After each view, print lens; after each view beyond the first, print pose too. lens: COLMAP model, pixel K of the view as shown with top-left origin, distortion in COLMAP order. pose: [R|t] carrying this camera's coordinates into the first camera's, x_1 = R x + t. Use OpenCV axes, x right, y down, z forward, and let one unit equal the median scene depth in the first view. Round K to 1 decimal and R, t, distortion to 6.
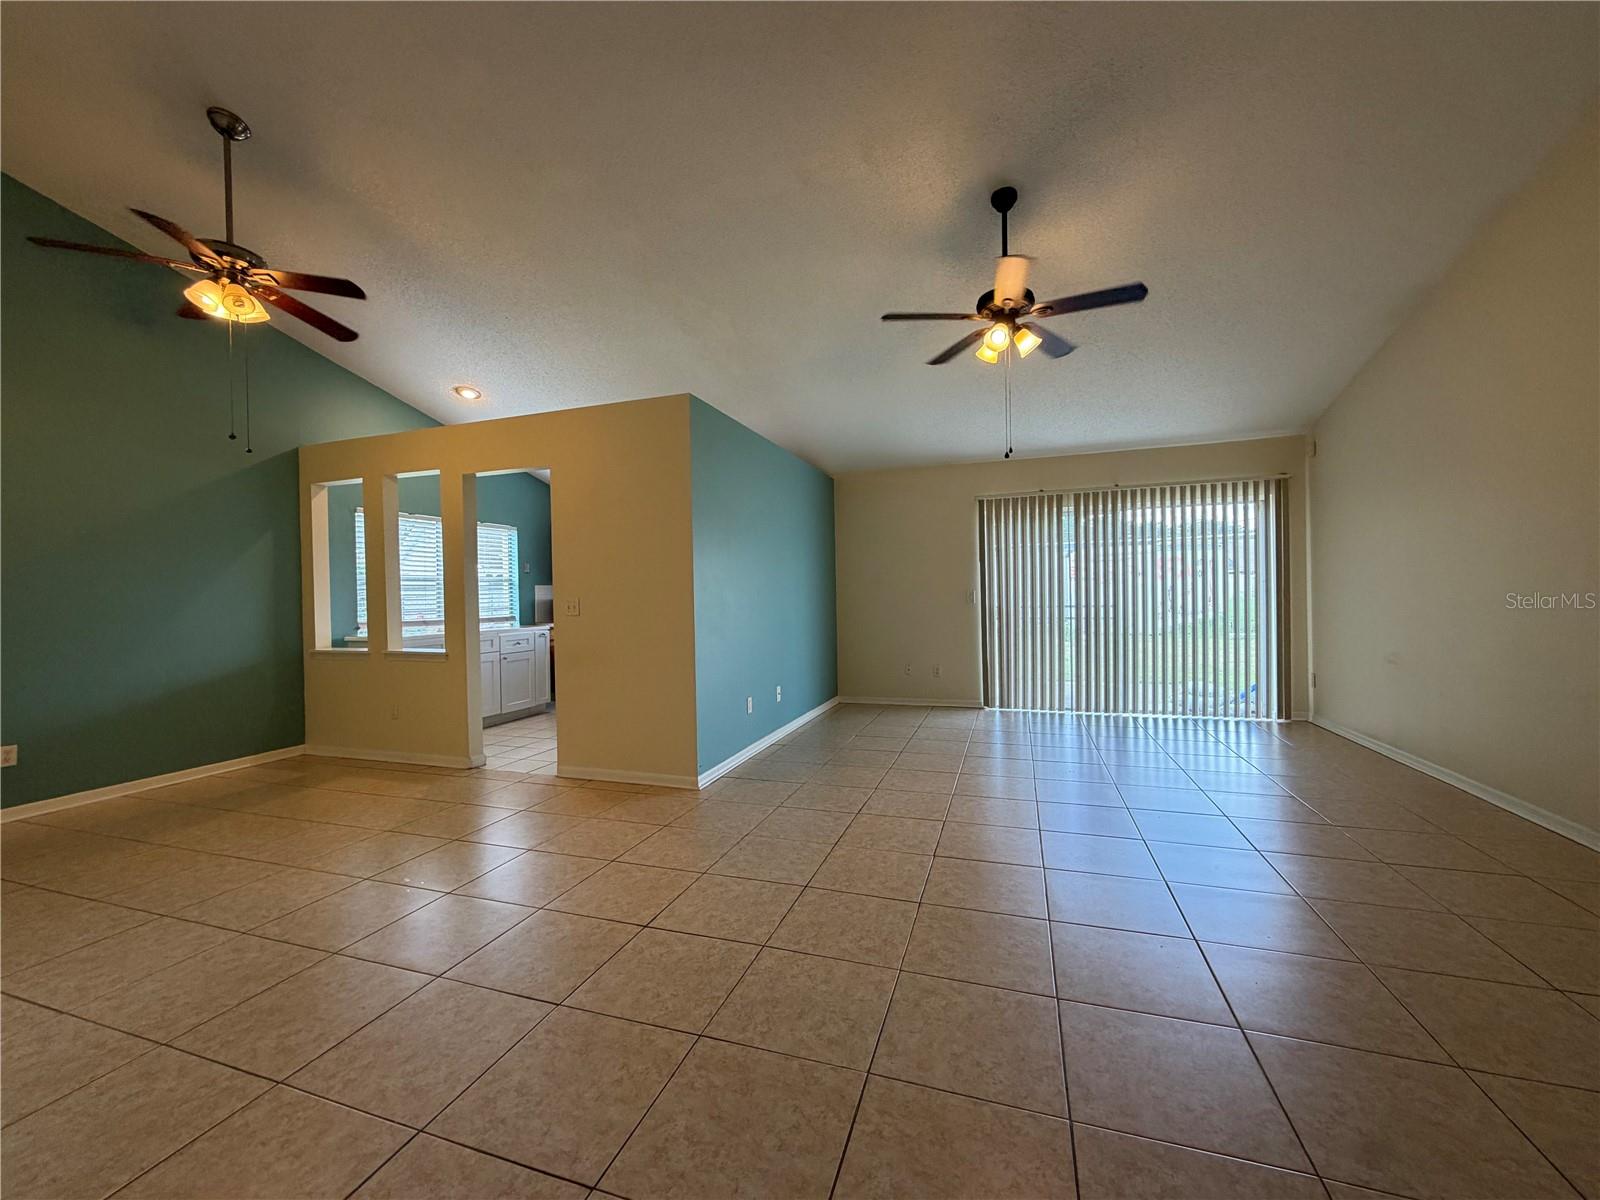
lens RADIAL K [[639.0, 0, 800.0], [0, 639.0, 600.0], [0, 0, 1]] dist [0.000925, 0.000137]
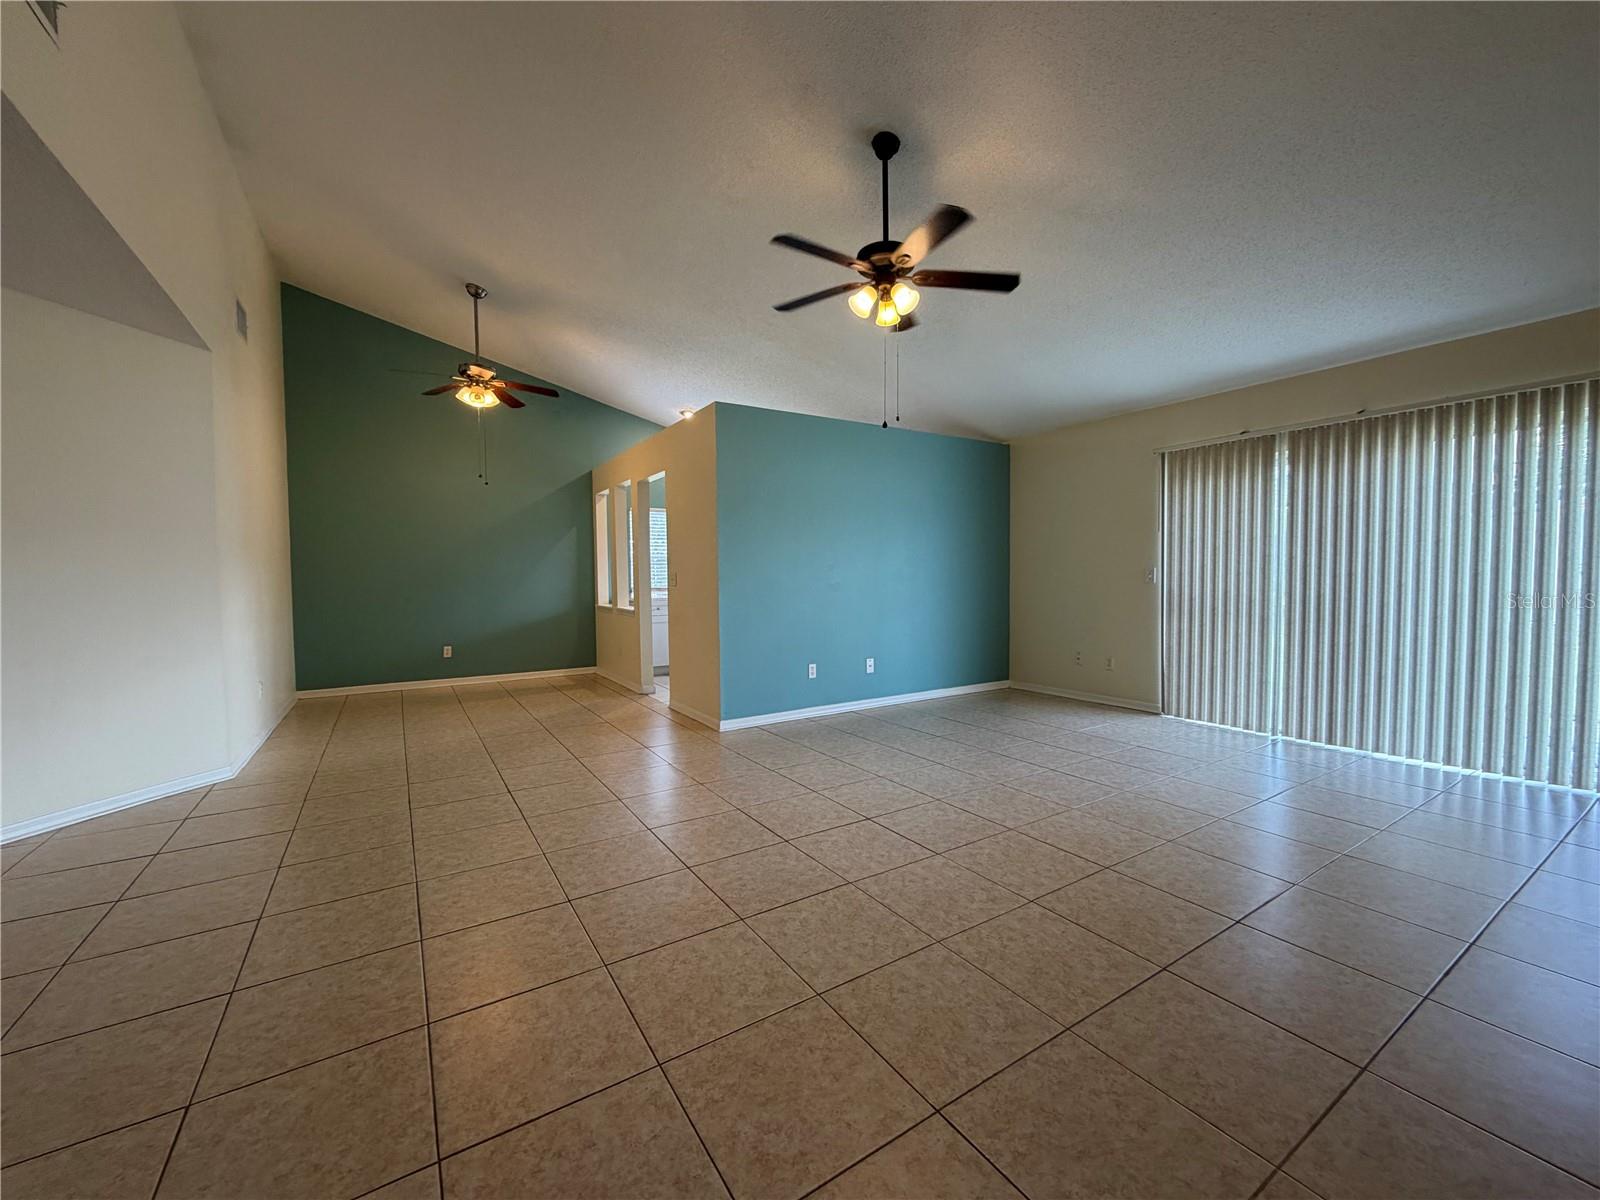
lens RADIAL K [[636.0, 0, 795.8], [0, 636.0, 602.6], [0, 0, 1]] dist [-0.001462, -0.000147]
pose [[0.780868, 0.040874, -0.623357, 0.541753], [-0.011982, 0.998654, 0.050472, -0.008260], [0.624581, -0.031943, 0.780306, 0.120274]]
